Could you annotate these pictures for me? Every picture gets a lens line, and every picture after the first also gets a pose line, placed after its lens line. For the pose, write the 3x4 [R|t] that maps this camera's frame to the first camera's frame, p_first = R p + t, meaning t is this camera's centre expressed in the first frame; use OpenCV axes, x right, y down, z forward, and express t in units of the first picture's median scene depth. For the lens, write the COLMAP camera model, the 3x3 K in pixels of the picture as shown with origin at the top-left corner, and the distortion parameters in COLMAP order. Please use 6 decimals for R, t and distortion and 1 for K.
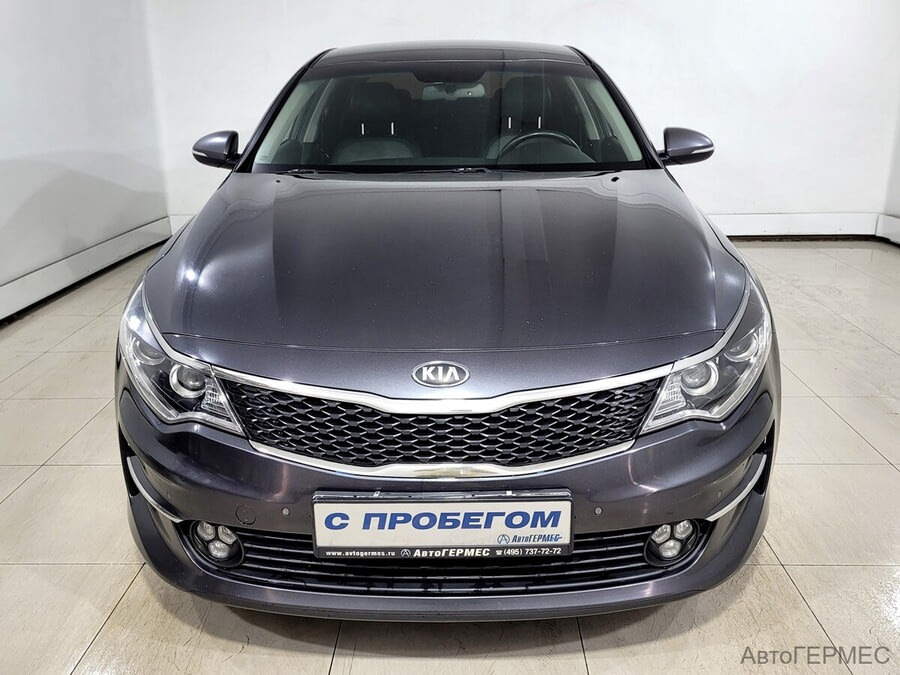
lens RADIAL K [[709.5, 0, 385.3], [0, 709.5, 335.9], [0, 0, 1]] dist [0.001878, 0.002081]
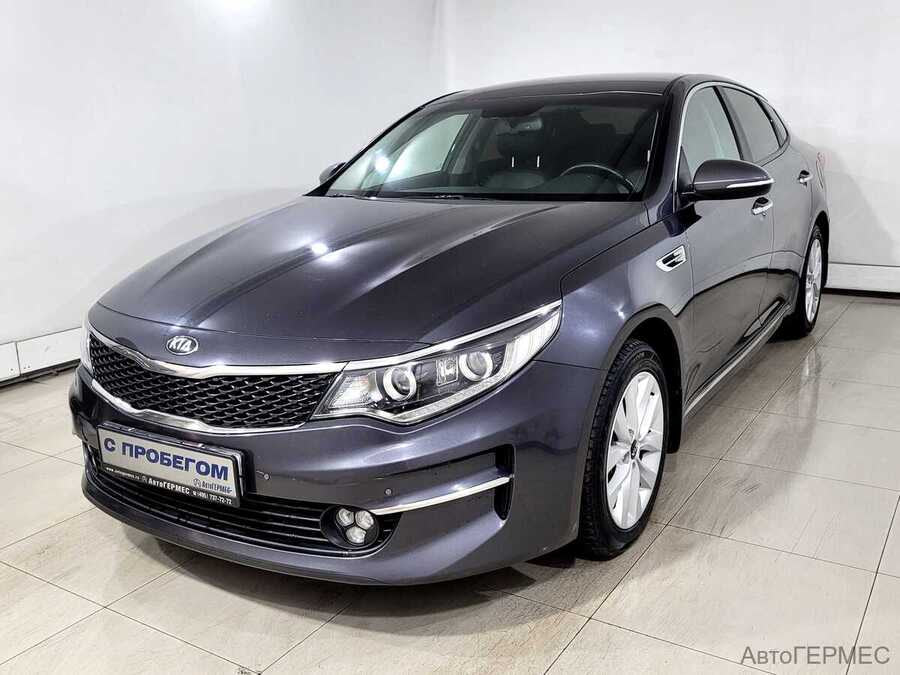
lens RADIAL K [[724.6, 0, 450.0], [0, 724.6, 337.5], [0, 0, 1]] dist [0.004699, -0.000158]
pose [[0.887035, 0.113033, -0.447653, 1.093534], [-0.135705, 0.990571, -0.018783, -0.000496], [0.441309, 0.077410, 0.894010, 0.044571]]
